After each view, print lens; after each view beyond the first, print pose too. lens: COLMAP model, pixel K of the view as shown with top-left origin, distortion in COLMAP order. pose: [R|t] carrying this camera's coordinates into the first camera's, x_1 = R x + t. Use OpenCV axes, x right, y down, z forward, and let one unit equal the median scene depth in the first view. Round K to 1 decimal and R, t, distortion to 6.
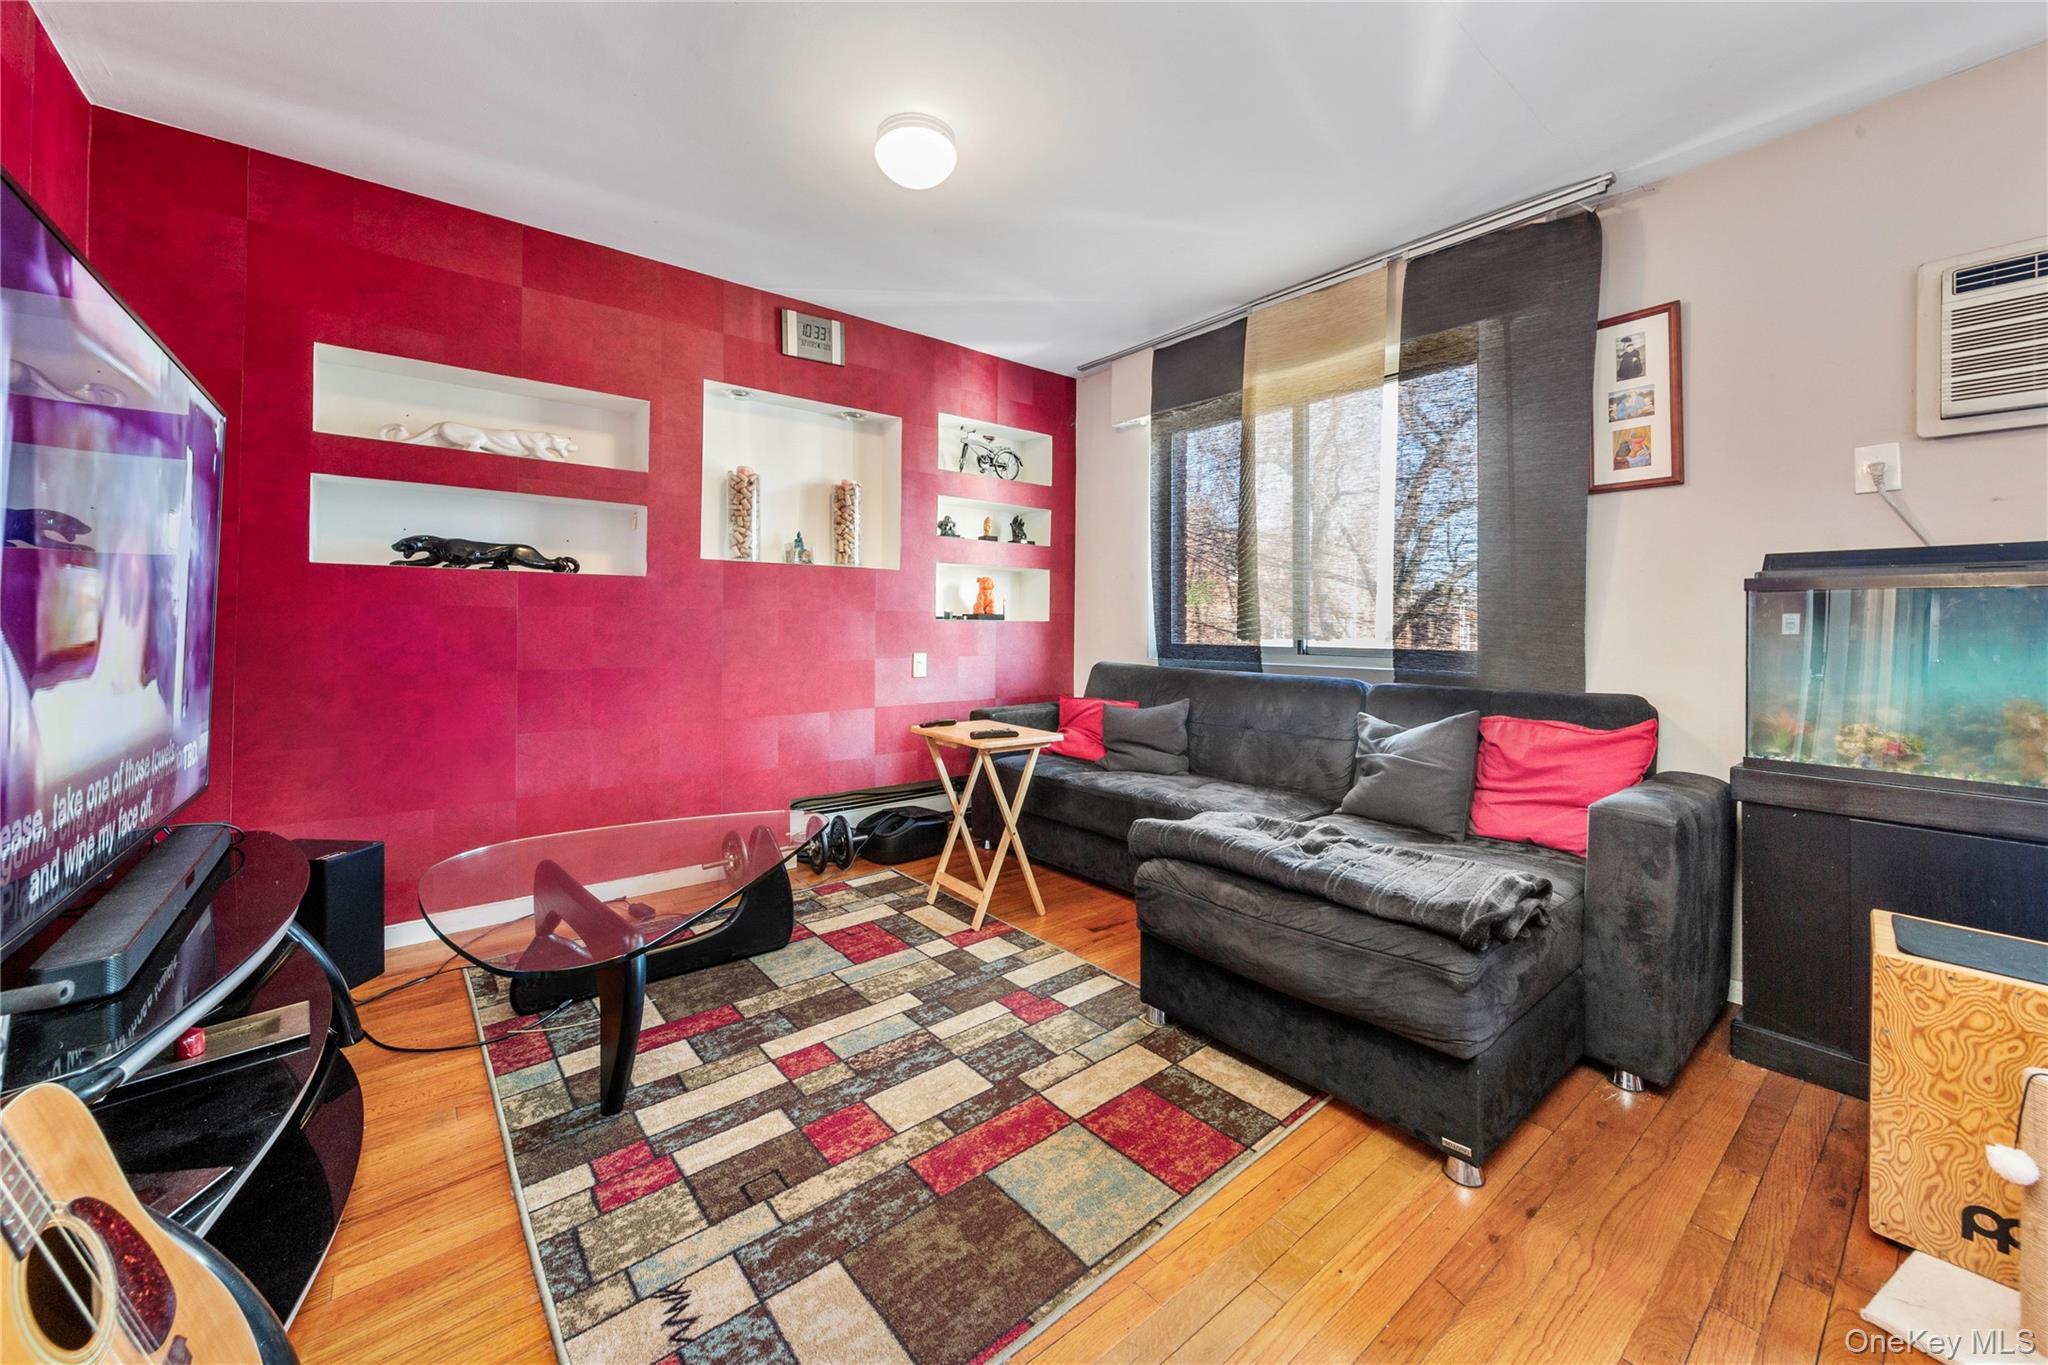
lens RADIAL K [[770.7, 0, 1013.1], [0, 770.7, 615.8], [0, 0, 1]] dist [0.007477, -0.000069]
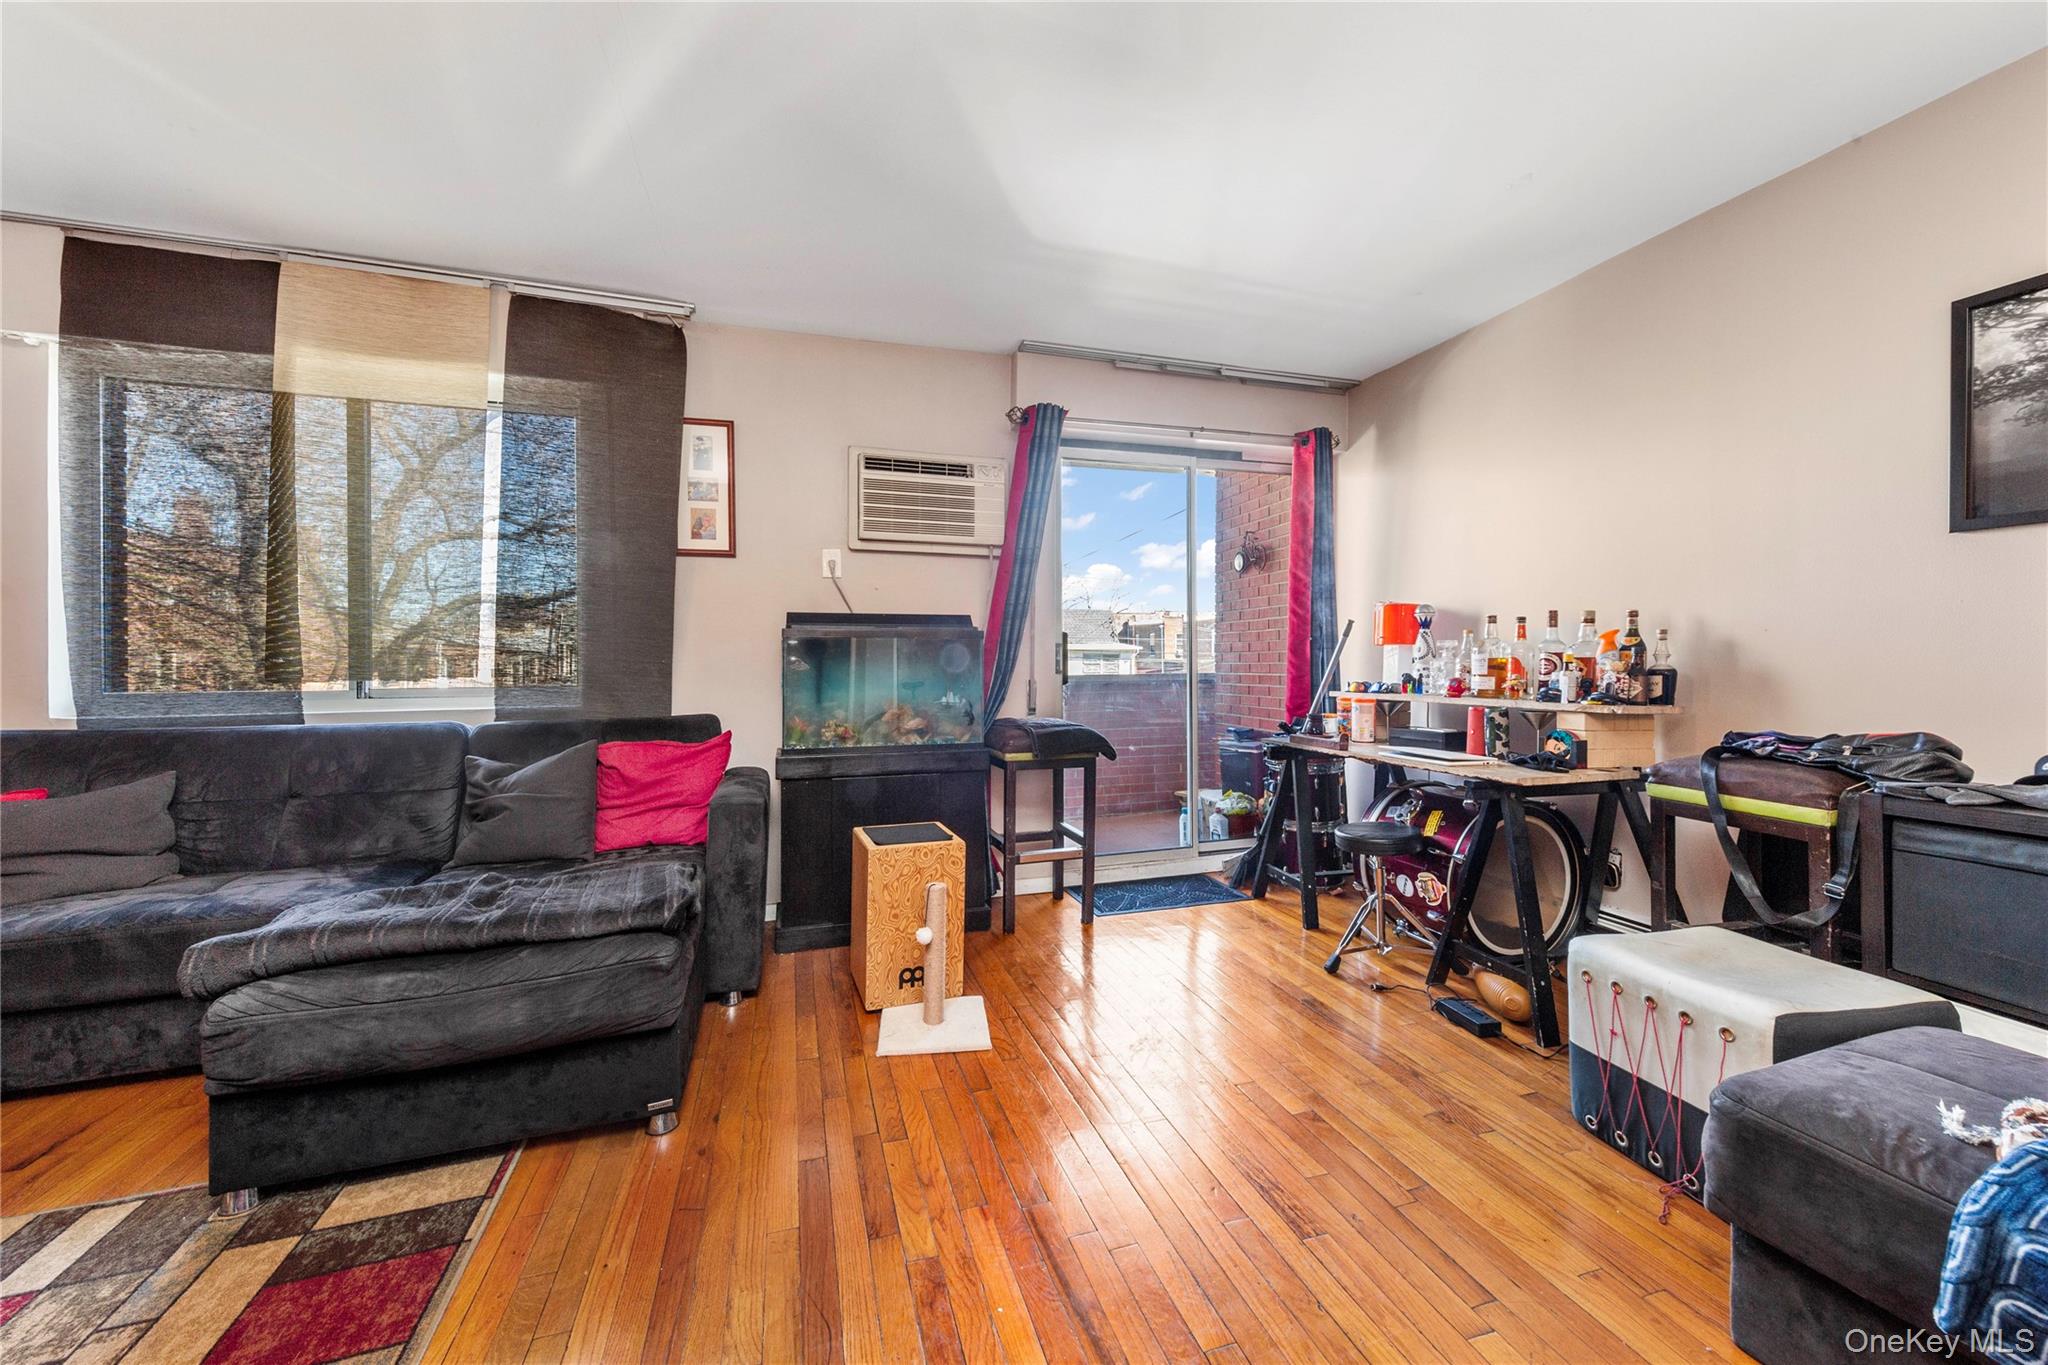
lens RADIAL K [[744.4, 0, 1021.0], [0, 744.4, 661.1], [0, 0, 1]] dist [0.006015, 0.000122]
pose [[0.365699, -0.008768, 0.930692, -0.186676], [-0.002070, 0.999945, 0.010233, -0.001105], [-0.930731, -0.005669, 0.365660, 0.053083]]
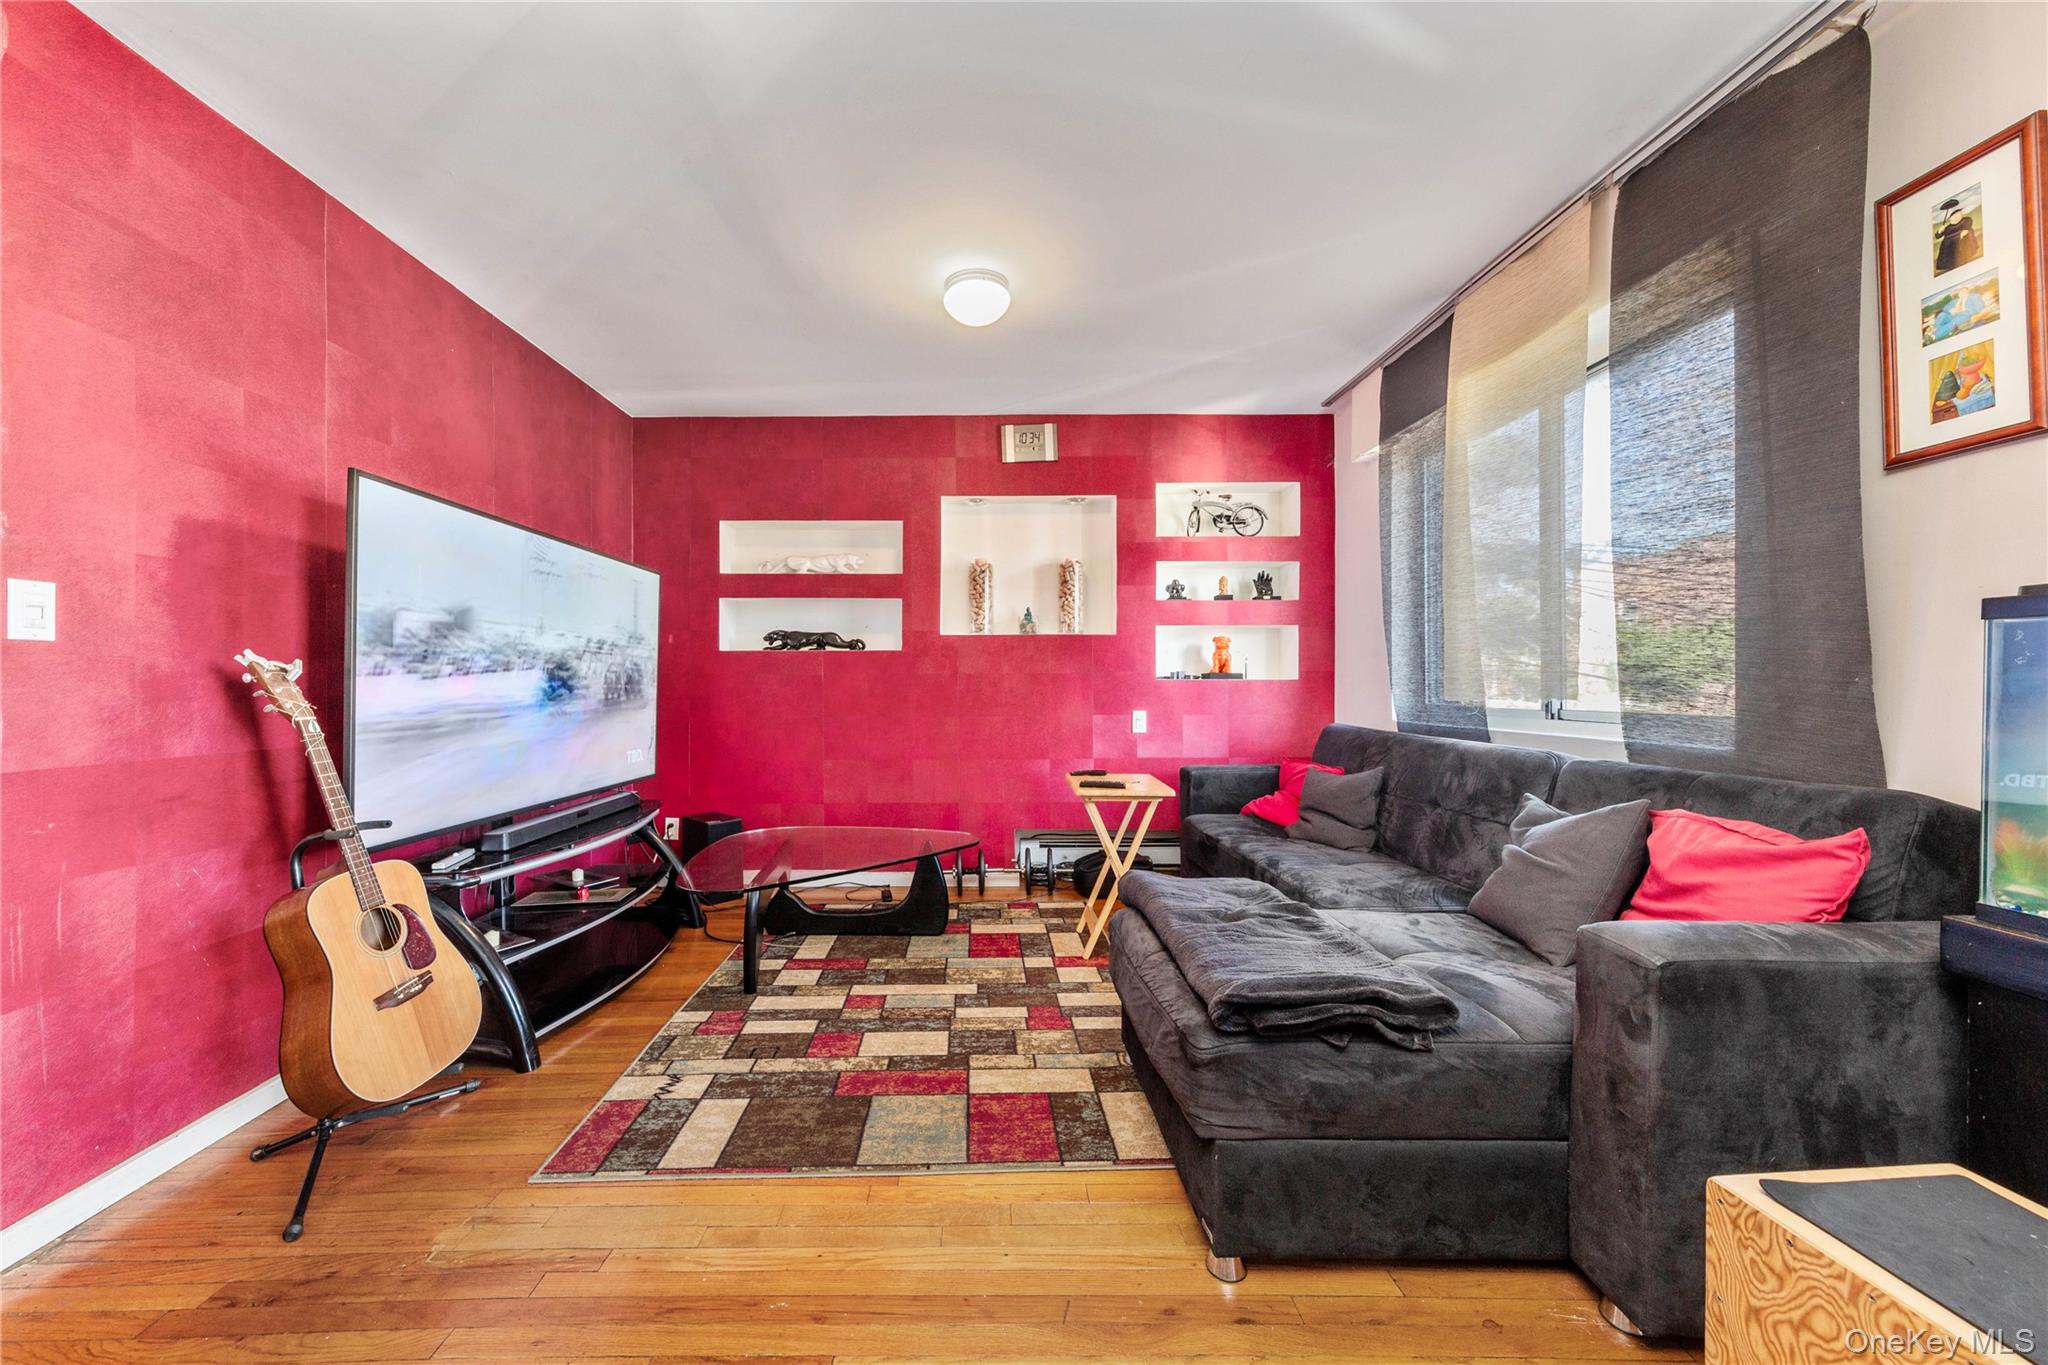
lens RADIAL K [[763.5, 0, 997.5], [0, 763.5, 682.1], [0, 0, 1]] dist [0.008172, -0.000443]
pose [[0.781263, -0.008455, -0.624145, 0.645594], [0.014498, 0.999884, 0.004603, 0.001114], [0.624034, -0.012645, 0.781295, 0.072640]]
